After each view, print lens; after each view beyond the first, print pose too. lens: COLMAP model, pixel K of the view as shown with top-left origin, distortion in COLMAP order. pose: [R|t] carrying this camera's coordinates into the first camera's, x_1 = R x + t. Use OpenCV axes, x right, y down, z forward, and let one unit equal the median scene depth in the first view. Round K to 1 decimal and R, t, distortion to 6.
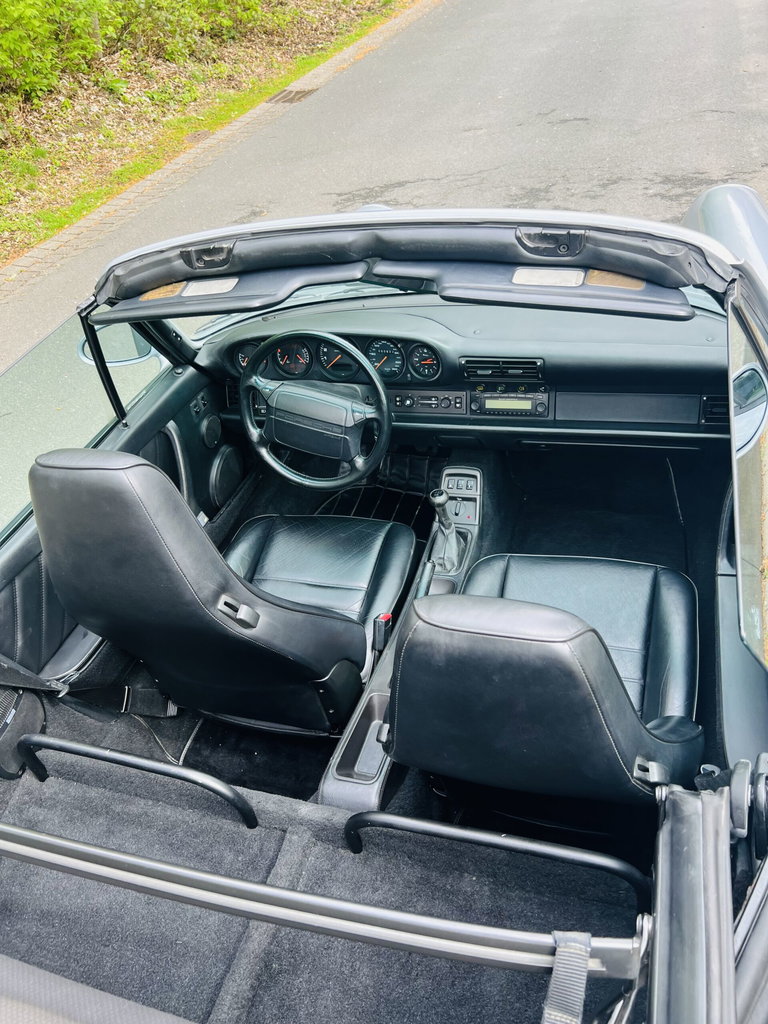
lens RADIAL K [[777.8, 0, 384.7], [0, 777.8, 510.8], [0, 0, 1]] dist [0.030460, -0.033935]
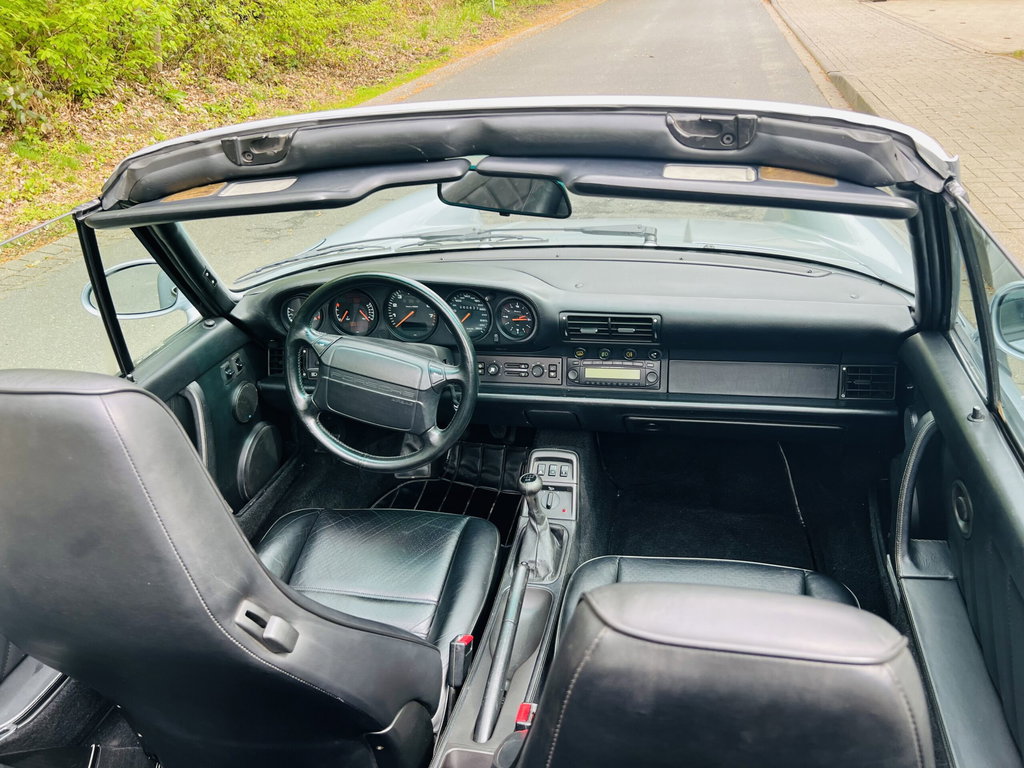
lens RADIAL K [[777.8, 0, 517.9], [0, 777.8, 381.2], [0, 0, 1]] dist [0.030460, -0.033935]
pose [[0.992965, 0.030296, 0.114469, -0.041025], [-0.007692, 0.981177, -0.192957, 0.035816], [-0.118160, 0.190719, 0.974507, 0.202111]]
